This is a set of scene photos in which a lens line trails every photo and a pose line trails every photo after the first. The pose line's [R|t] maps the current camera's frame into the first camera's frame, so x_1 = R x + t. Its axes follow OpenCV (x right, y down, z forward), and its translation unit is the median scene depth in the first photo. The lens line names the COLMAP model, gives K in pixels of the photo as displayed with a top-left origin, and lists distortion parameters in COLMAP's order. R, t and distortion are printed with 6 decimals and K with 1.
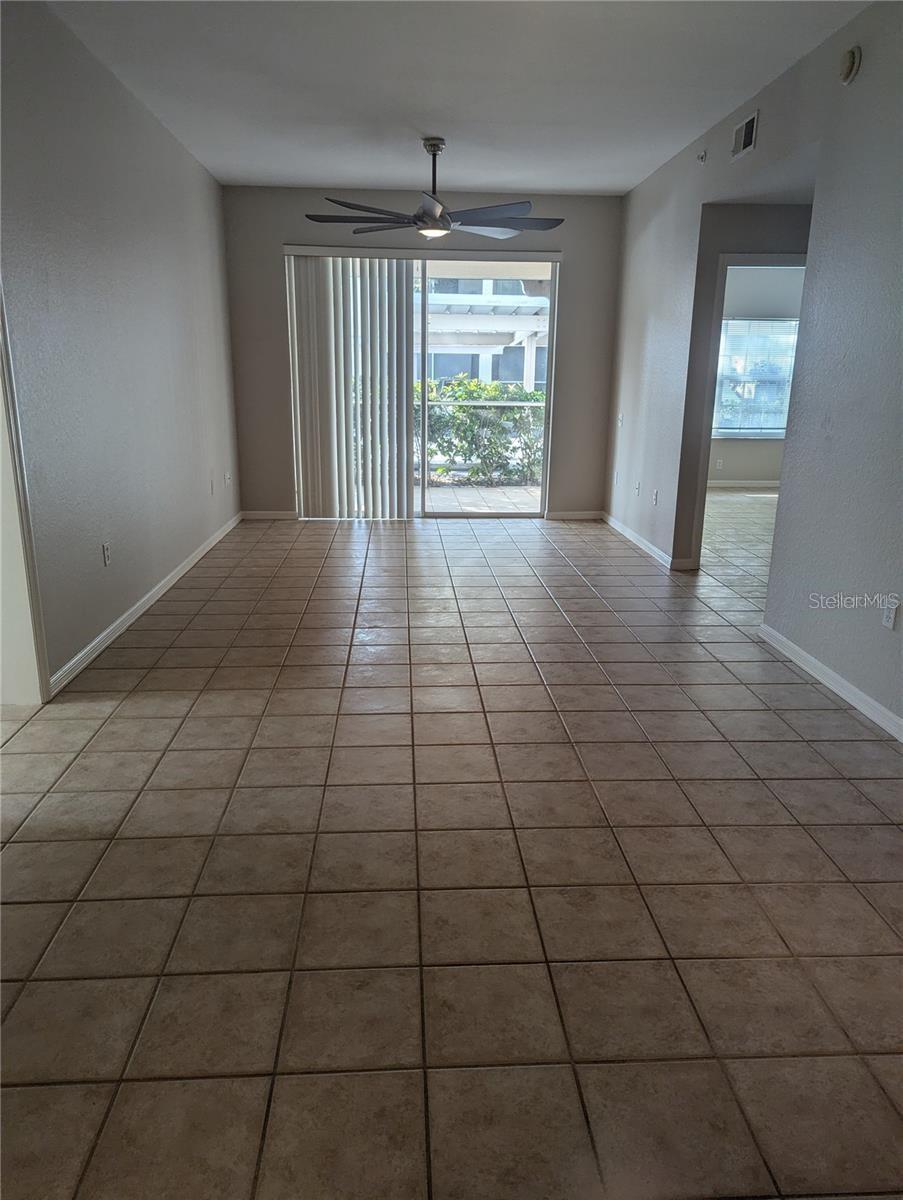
lens RADIAL K [[834.3, 0, 451.5], [0, 834.3, 600.0], [0, 0, 1]] dist [0.054983, -0.001329]
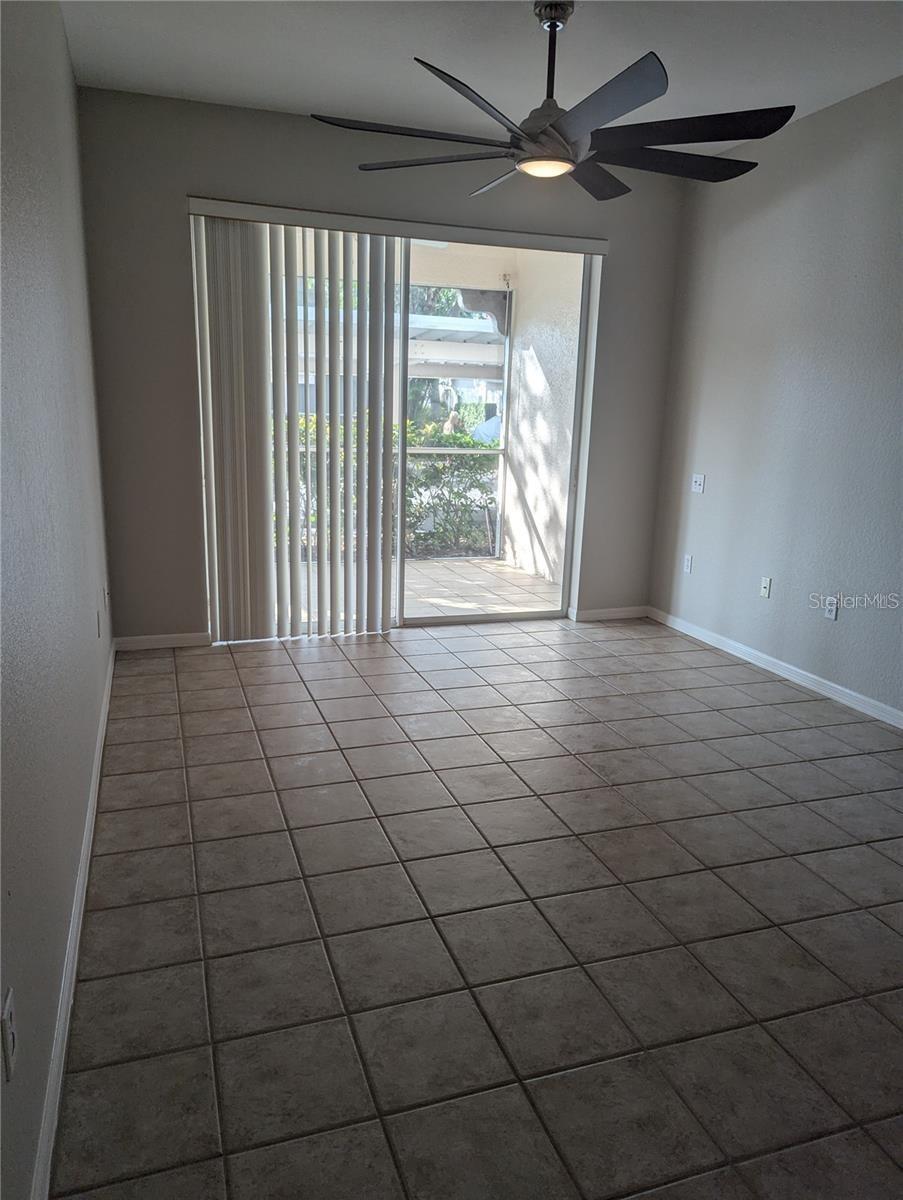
lens RADIAL K [[834.3, 0, 451.5], [0, 834.3, 600.0], [0, 0, 1]] dist [0.054983, -0.001329]
pose [[0.961478, -0.047304, 0.270782, -0.177065], [0.058208, 0.997779, -0.032377, -0.097930], [-0.268650, 0.046892, 0.962096, 0.353264]]
